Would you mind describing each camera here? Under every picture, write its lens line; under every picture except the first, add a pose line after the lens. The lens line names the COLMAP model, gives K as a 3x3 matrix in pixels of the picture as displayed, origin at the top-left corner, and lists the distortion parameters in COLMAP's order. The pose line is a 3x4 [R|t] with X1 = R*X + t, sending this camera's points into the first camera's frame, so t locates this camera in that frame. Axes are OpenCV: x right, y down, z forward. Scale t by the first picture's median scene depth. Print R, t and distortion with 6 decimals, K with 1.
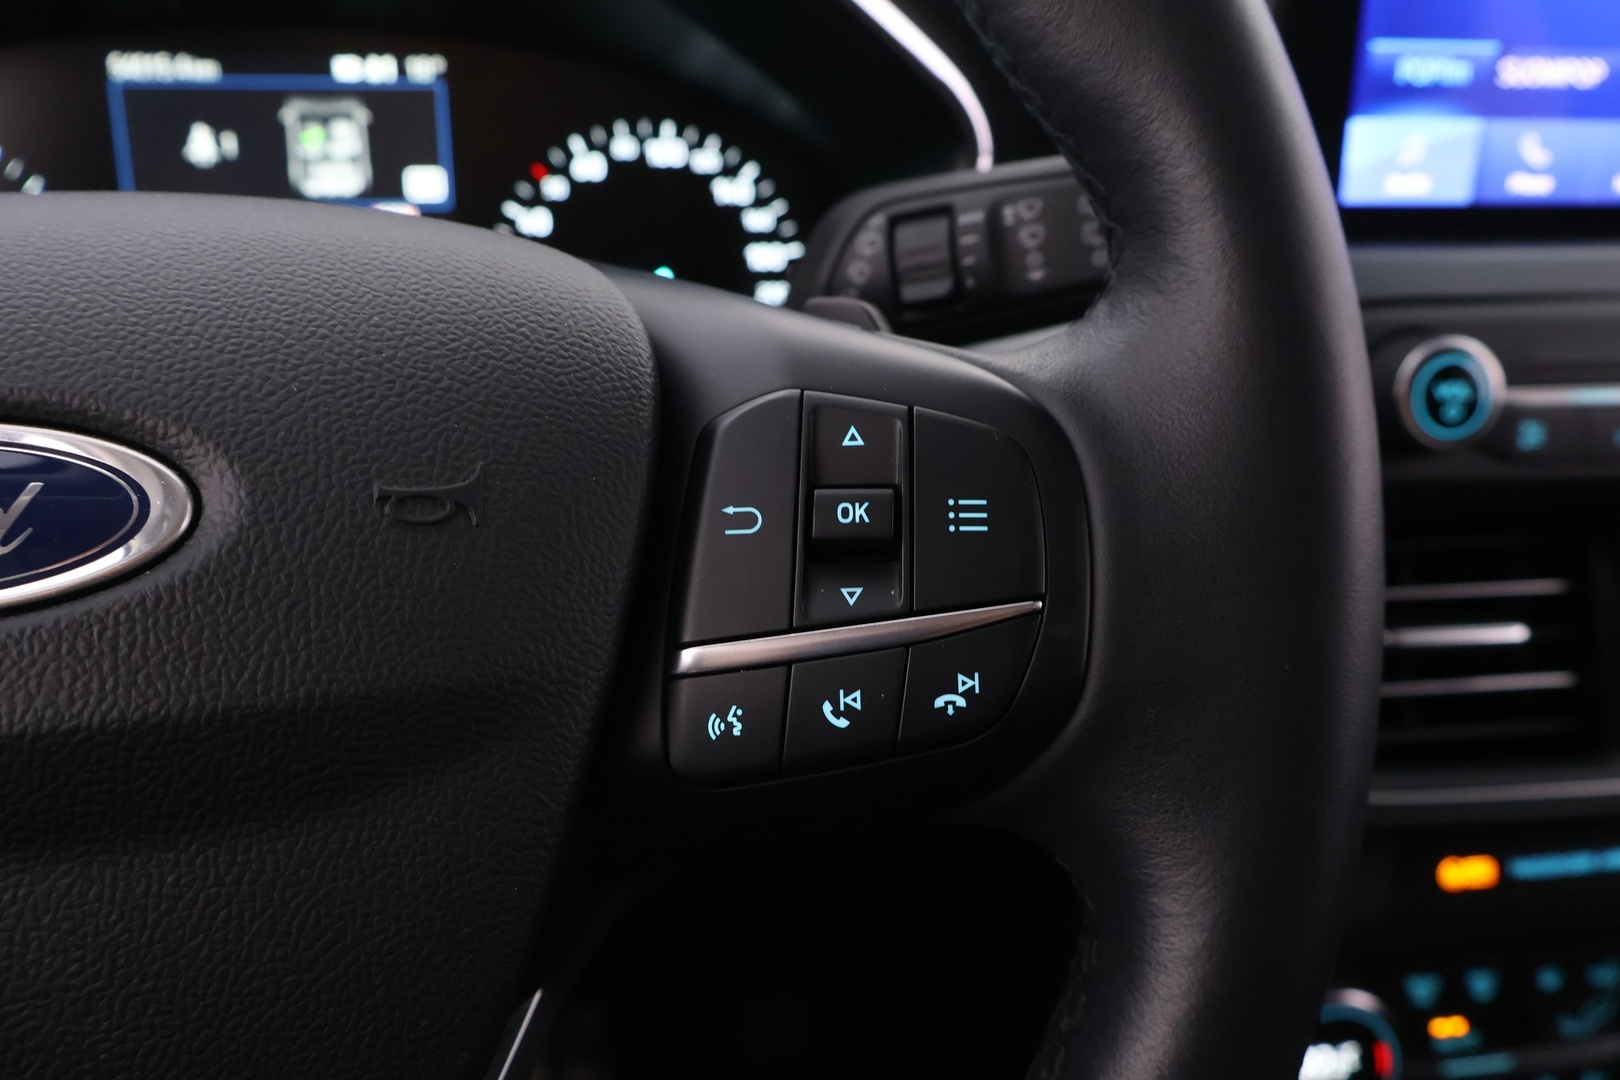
lens RADIAL K [[1396.9, 0, 810.0], [0, 1396.9, 540.0], [0, 0, 1]] dist [-0.004747, 0.007026]
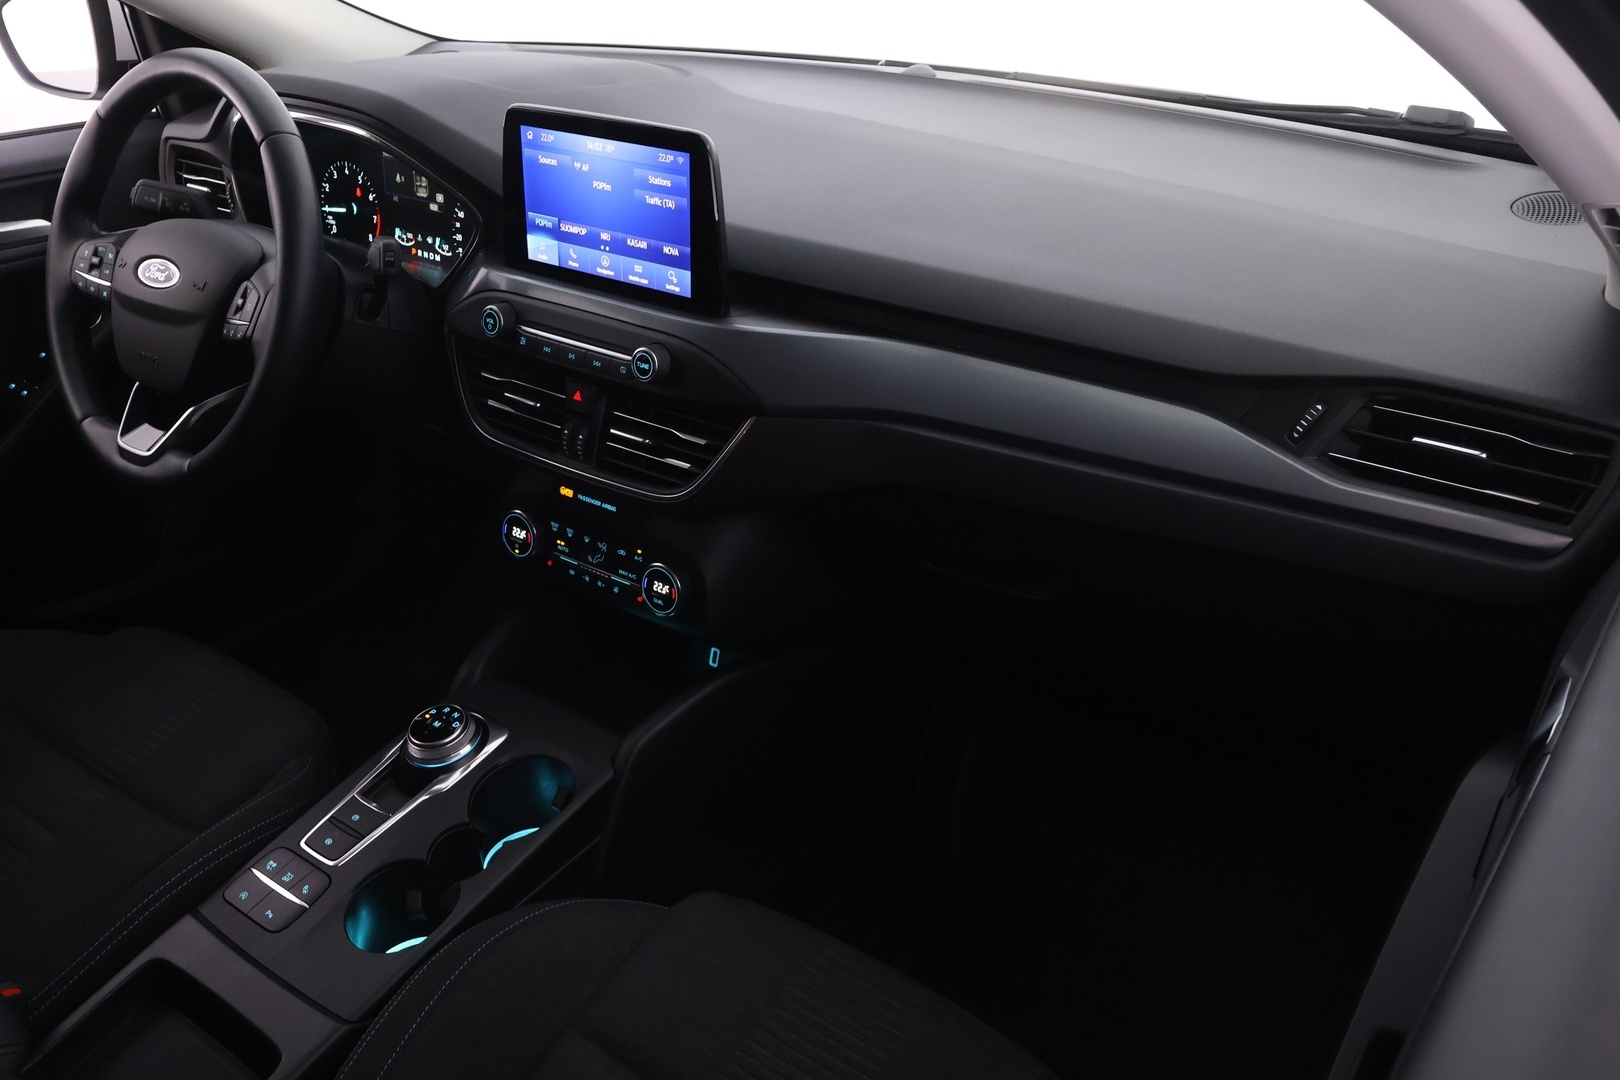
lens RADIAL K [[1363.0, 0, 806.2], [0, 1363.0, 515.4], [0, 0, 1]] dist [0.000066, 0.005595]
pose [[0.683779, 0.312128, -0.659562, 2.684796], [-0.224586, 0.950040, 0.216761, -0.442259], [0.694267, -0.000088, 0.719717, -0.704690]]
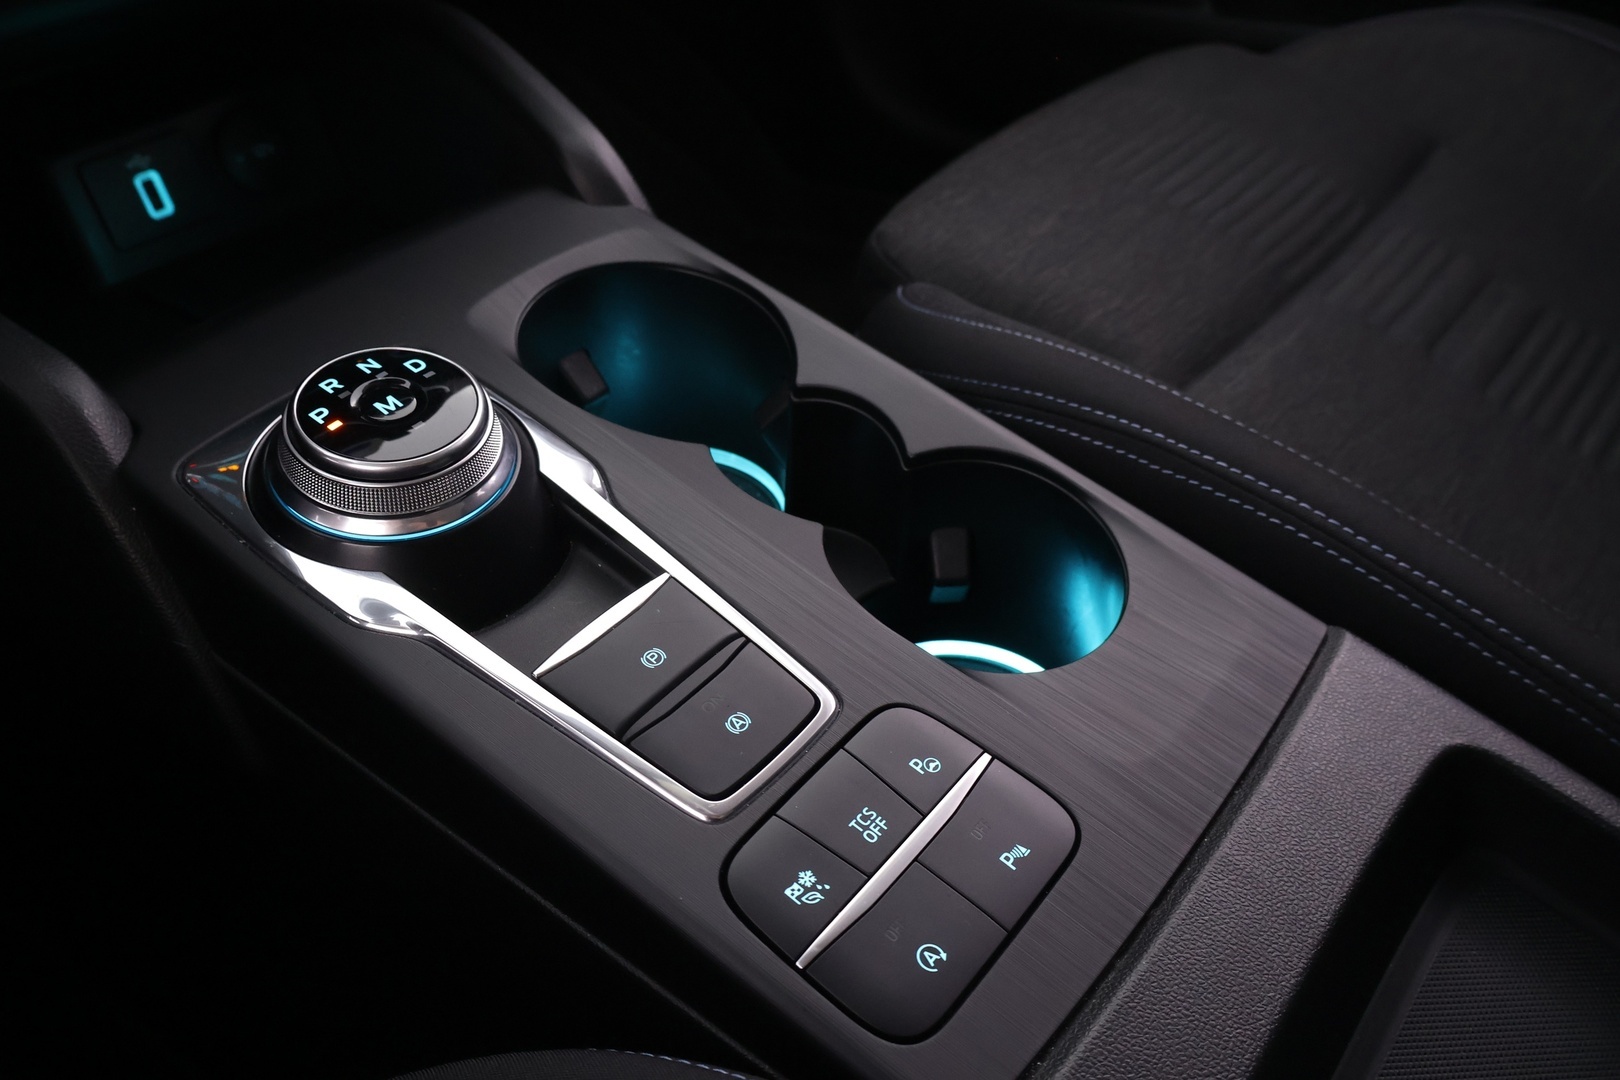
lens RADIAL K [[1363.0, 0, 806.2], [0, 1363.0, 515.4], [0, 0, 1]] dist [0.000066, 0.005595]
pose [[0.740663, -0.422843, 0.522132, 0.215065], [0.241176, 0.892655, 0.380790, 0.526795], [-0.627098, -0.156111, 0.763136, -0.062482]]
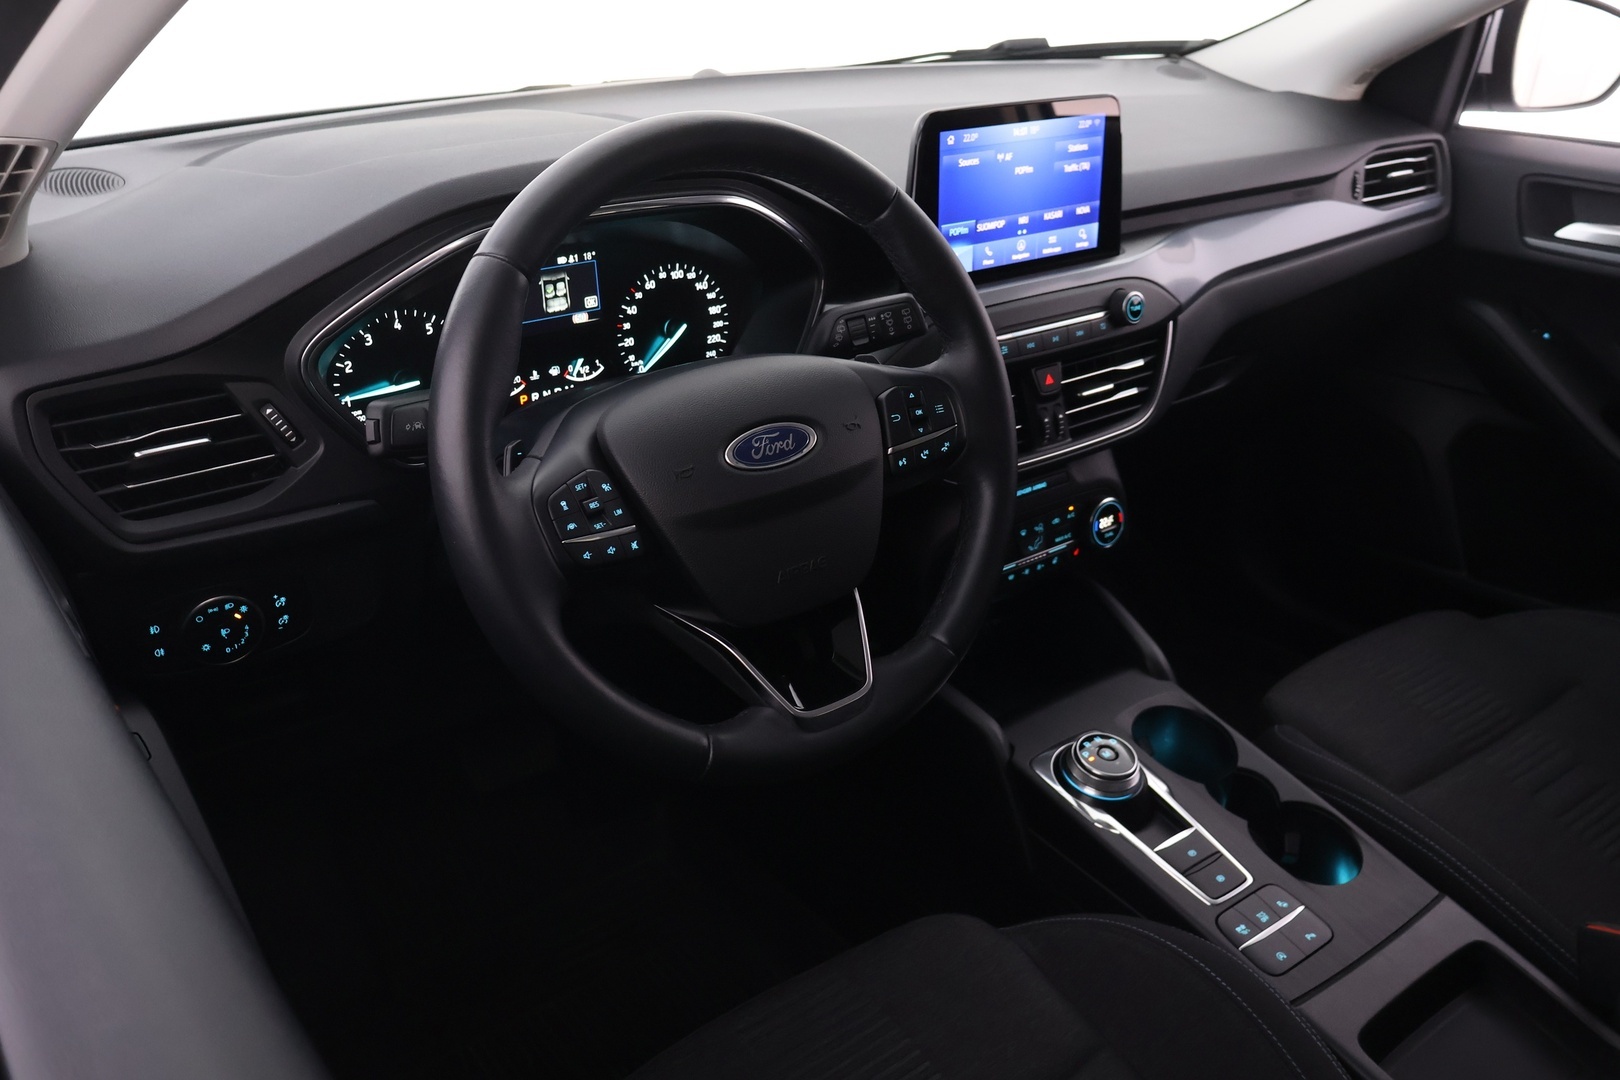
lens RADIAL K [[1363.0, 0, 806.2], [0, 1363.0, 515.4], [0, 0, 1]] dist [0.000066, 0.005595]
pose [[0.890579, -0.193257, 0.411728, -1.002699], [0.152234, 0.979683, 0.130559, -0.149008], [-0.428595, -0.053595, 0.901906, -1.313226]]
